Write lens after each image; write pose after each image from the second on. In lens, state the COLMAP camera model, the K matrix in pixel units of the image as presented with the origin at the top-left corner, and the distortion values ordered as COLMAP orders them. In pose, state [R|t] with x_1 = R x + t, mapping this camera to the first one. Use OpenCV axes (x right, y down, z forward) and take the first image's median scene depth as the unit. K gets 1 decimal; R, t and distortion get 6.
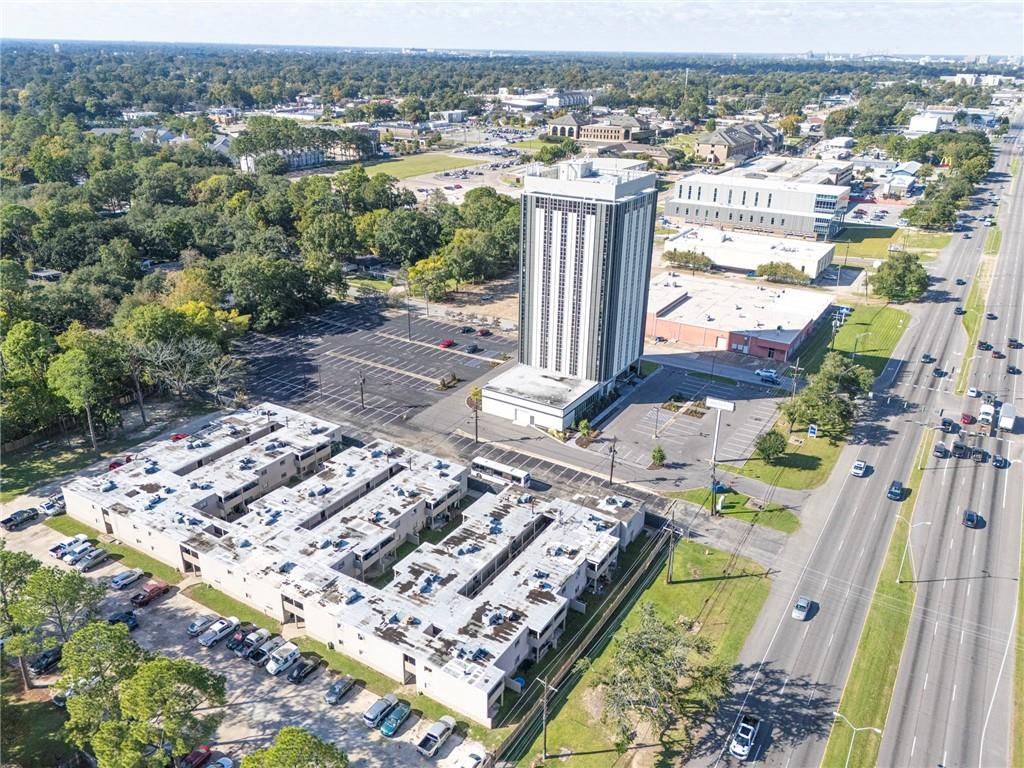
lens RADIAL K [[766.4, 0, 523.9], [0, 766.4, 385.7], [0, 0, 1]] dist [0.023400, -0.001132]
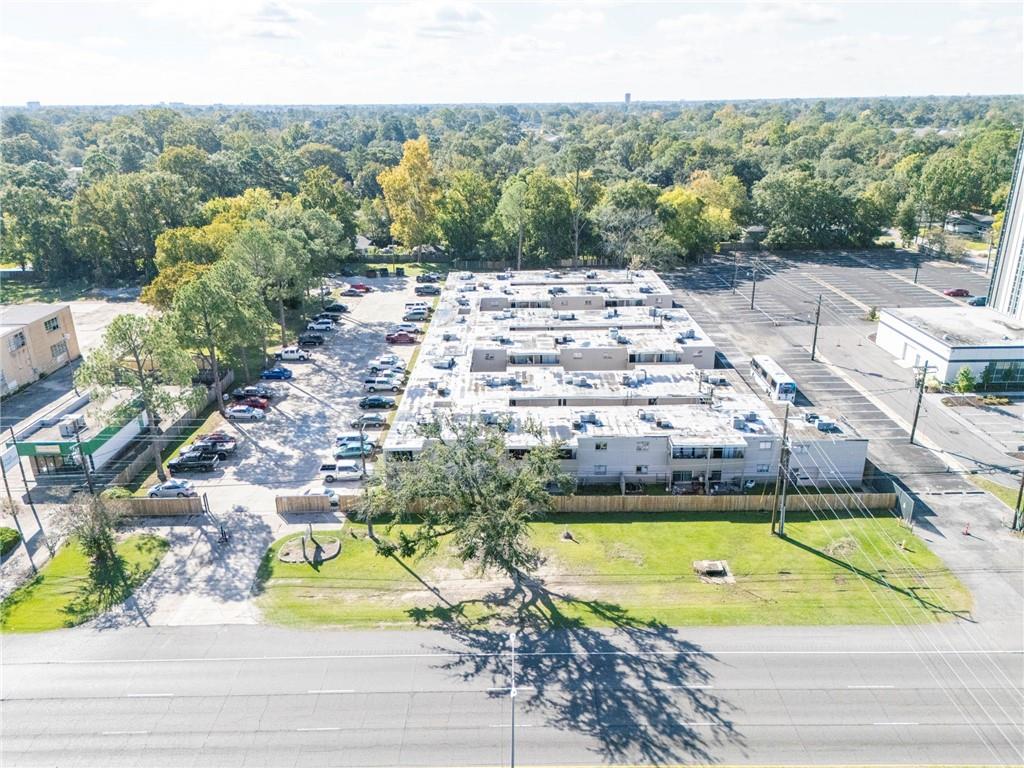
lens RADIAL K [[749.4, 0, 517.2], [0, 749.4, 378.9], [0, 0, 1]] dist [0.086977, -0.088185]
pose [[0.519905, 0.268807, -0.810827, 0.416994], [-0.319747, 0.941432, 0.107082, 0.111077], [0.792124, 0.203587, 0.575406, 0.369254]]
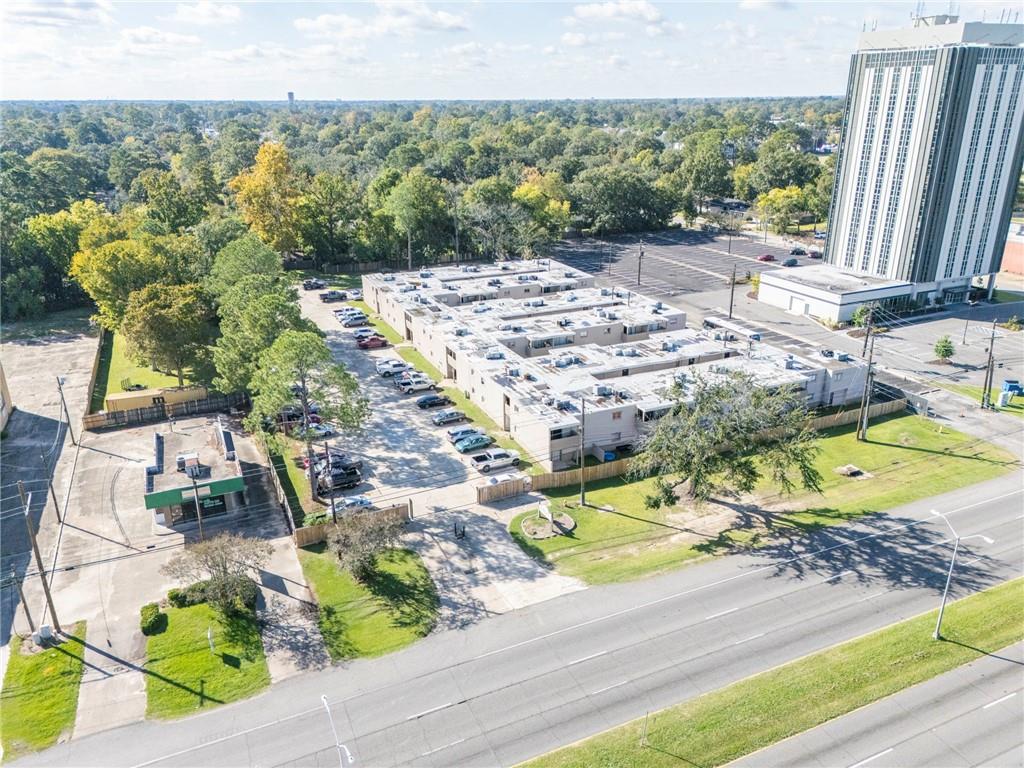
lens RADIAL K [[749.4, 0, 517.2], [0, 749.4, 378.9], [0, 0, 1]] dist [0.086977, -0.088185]
pose [[0.823959, 0.172210, -0.539847, 0.240281], [-0.203397, 0.979095, 0.001889, 0.206748], [0.528887, 0.108247, 0.841761, 0.123937]]
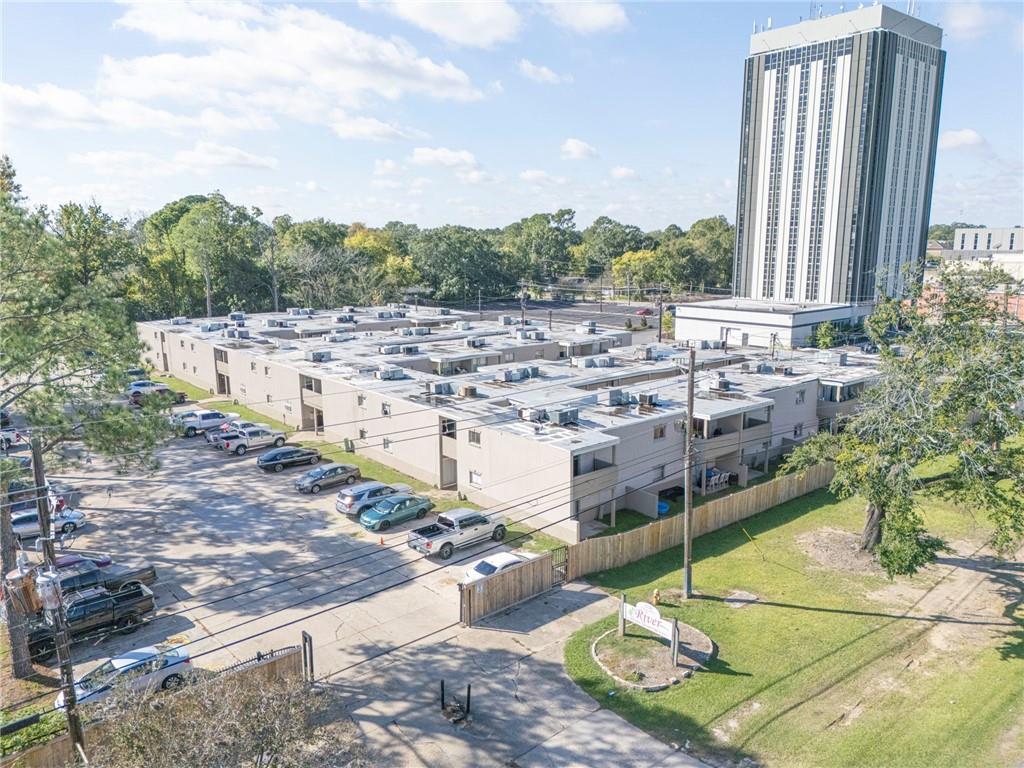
lens RADIAL K [[749.4, 0, 517.2], [0, 749.4, 378.9], [0, 0, 1]] dist [0.086977, -0.088185]
pose [[0.947212, 0.035098, -0.318680, 0.038332], [-0.105758, 0.972559, -0.207231, 0.271206], [0.302662, 0.229995, 0.924931, 0.336008]]
